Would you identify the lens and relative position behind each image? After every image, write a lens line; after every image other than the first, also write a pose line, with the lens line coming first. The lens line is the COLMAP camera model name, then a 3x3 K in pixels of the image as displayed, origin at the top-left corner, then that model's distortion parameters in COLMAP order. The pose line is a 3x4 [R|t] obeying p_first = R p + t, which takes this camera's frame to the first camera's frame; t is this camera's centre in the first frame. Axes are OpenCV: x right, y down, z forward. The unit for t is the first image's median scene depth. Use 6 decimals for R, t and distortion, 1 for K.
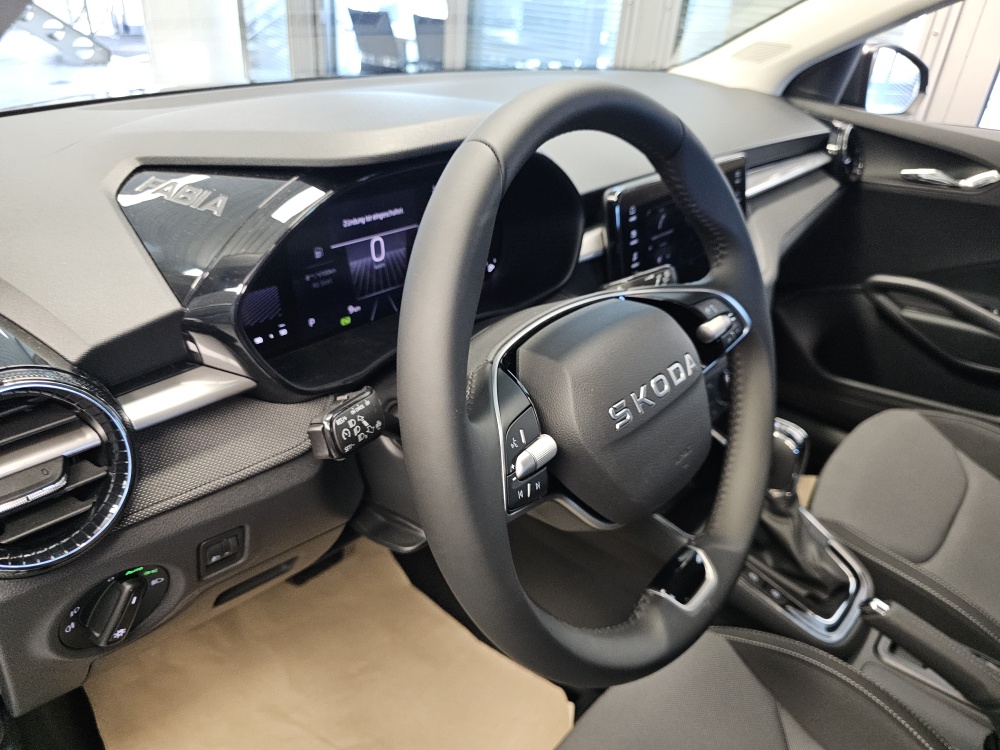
lens RADIAL K [[697.2, 0, 493.4], [0, 697.2, 370.2], [0, 0, 1]] dist [0.007364, -0.028744]
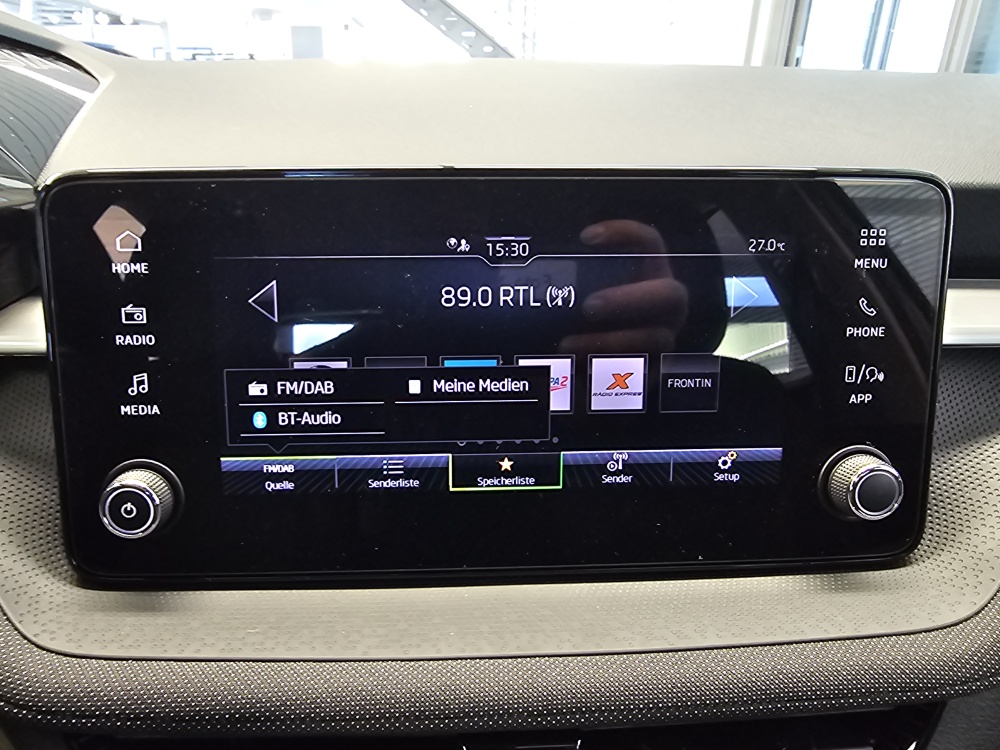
lens RADIAL K [[686.8, 0, 444.3], [0, 686.8, 378.0], [0, 0, 1]] dist [0.006995, -0.005333]
pose [[0.688729, 0.220996, -0.690516, 0.468148], [-0.320194, 0.947213, -0.016215, -0.184442], [0.650483, 0.232267, 0.723135, 0.774375]]
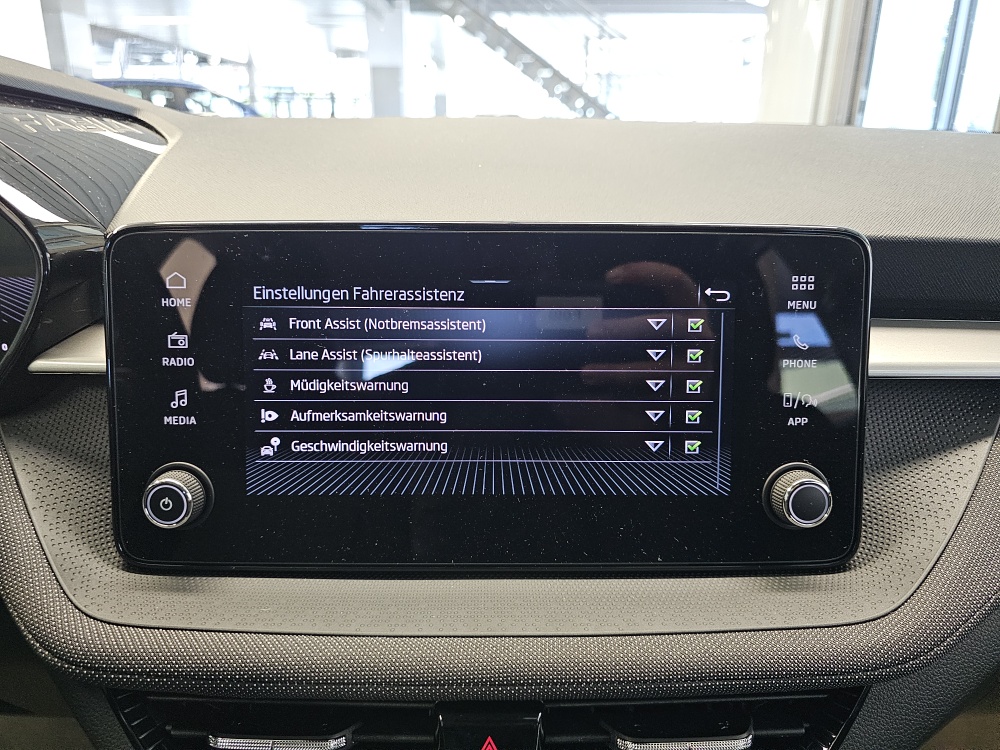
lens RADIAL K [[697.2, 0, 493.4], [0, 697.2, 370.2], [0, 0, 1]] dist [0.007364, -0.028744]
pose [[0.660891, 0.188565, -0.726406, 0.536720], [-0.335534, 0.940035, -0.061253, -0.190476], [0.671297, 0.284216, 0.684531, 0.762236]]
